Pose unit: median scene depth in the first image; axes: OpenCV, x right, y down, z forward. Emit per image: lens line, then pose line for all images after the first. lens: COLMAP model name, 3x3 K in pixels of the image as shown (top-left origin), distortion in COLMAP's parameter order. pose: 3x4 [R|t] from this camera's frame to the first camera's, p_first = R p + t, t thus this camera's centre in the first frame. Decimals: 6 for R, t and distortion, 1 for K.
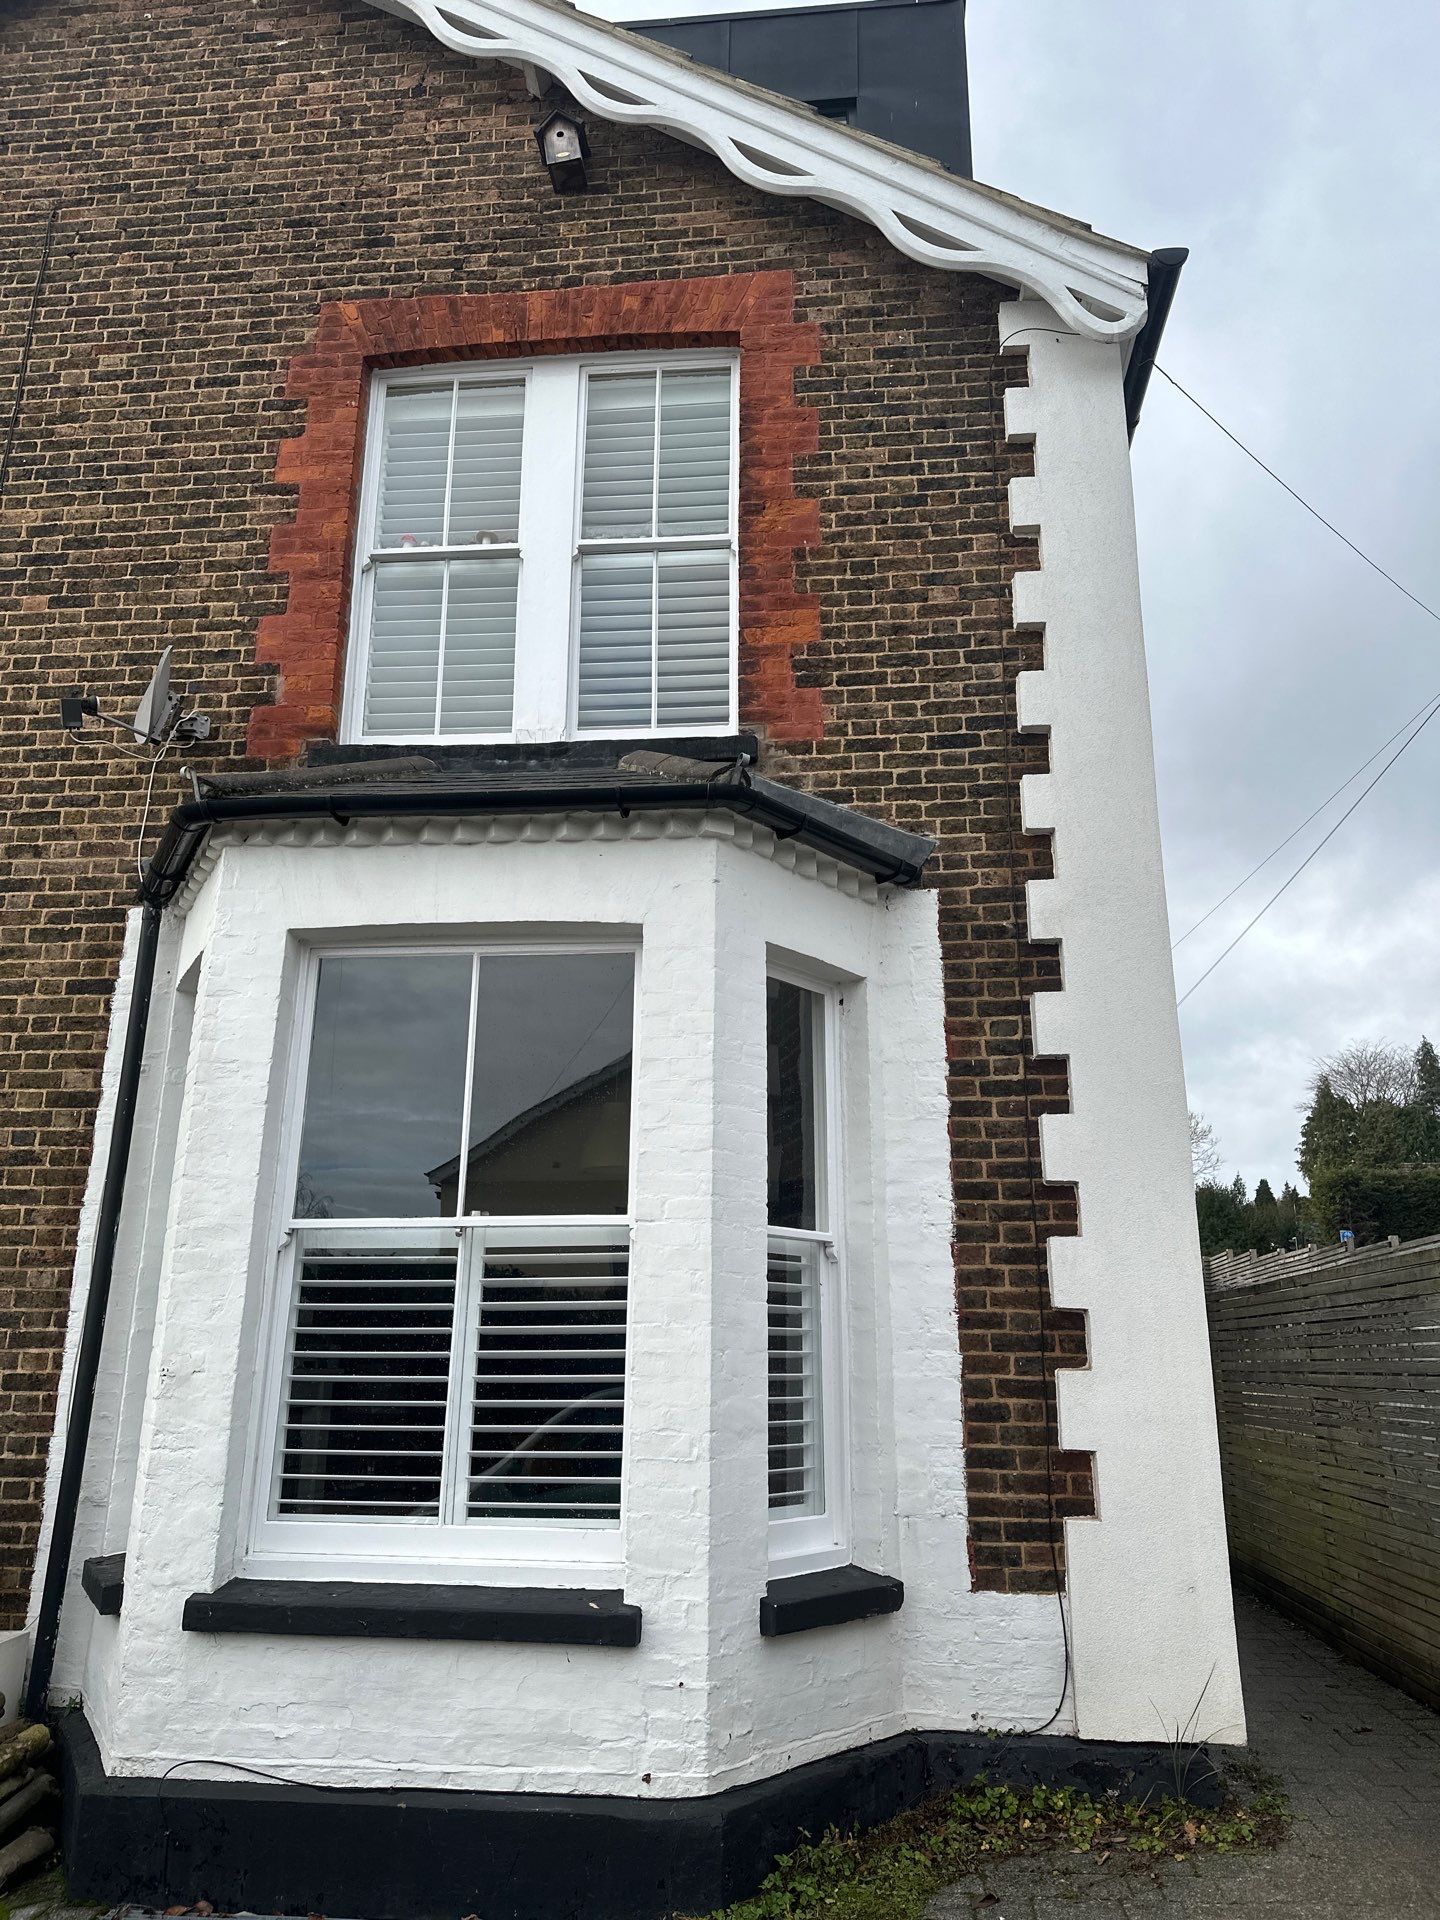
lens RADIAL K [[1340.2, 0, 720.0], [0, 1340.2, 960.0], [0, 0, 1]] dist [0.031749, -0.019951]
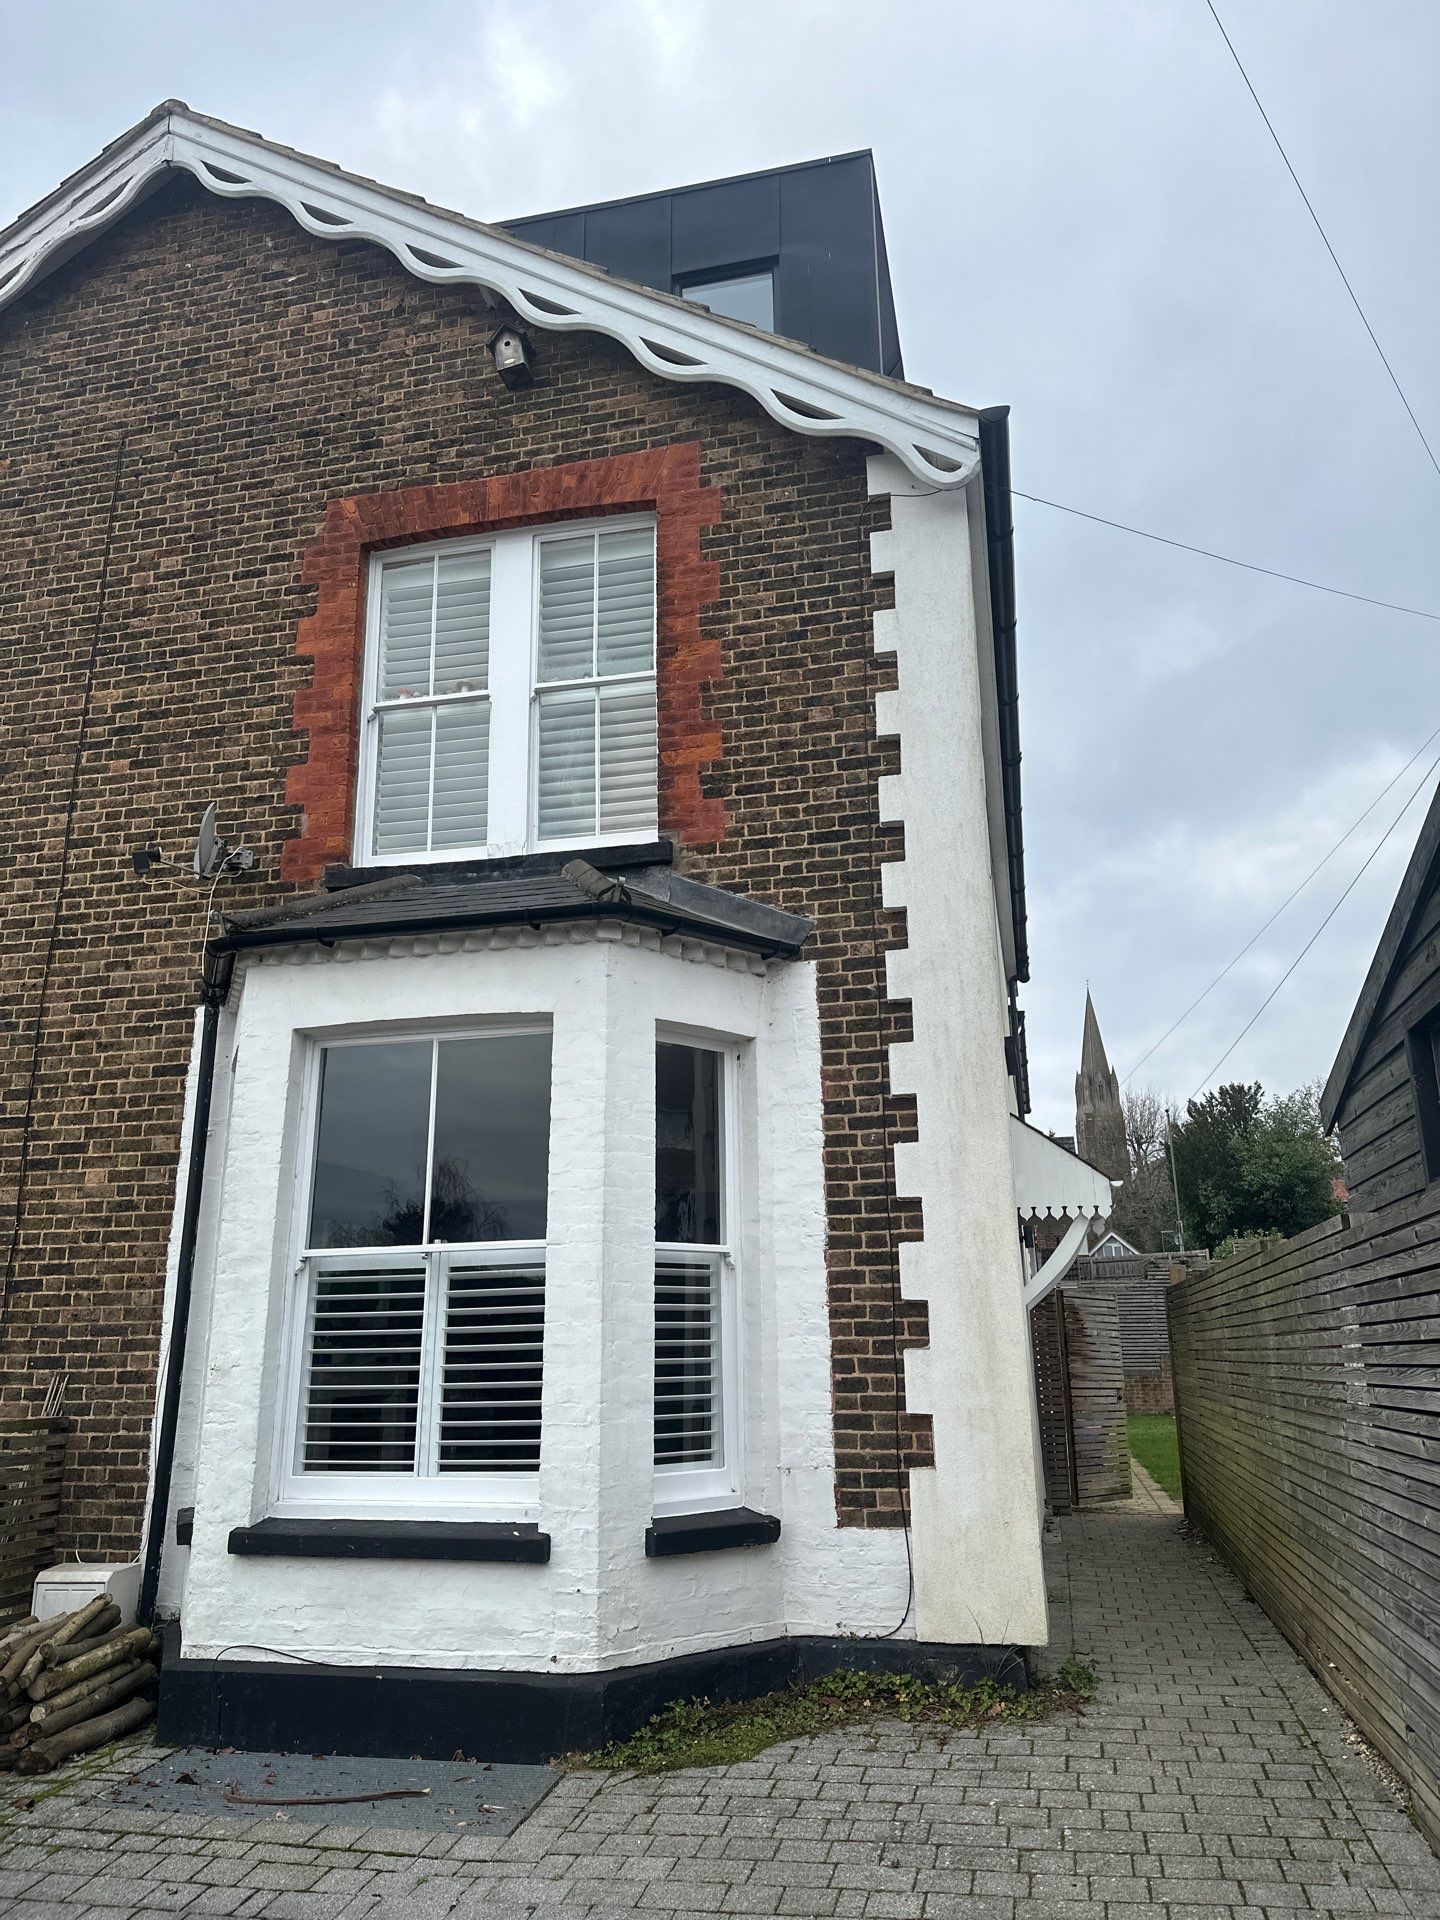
lens RADIAL K [[1342.2, 0, 725.3], [0, 1342.2, 960.5], [0, 0, 1]] dist [0.077647, -0.088746]
pose [[0.991393, -0.054973, -0.118816, 0.218639], [0.056075, 0.998409, 0.005948, -0.062948], [0.118300, -0.012559, 0.992899, -0.223664]]
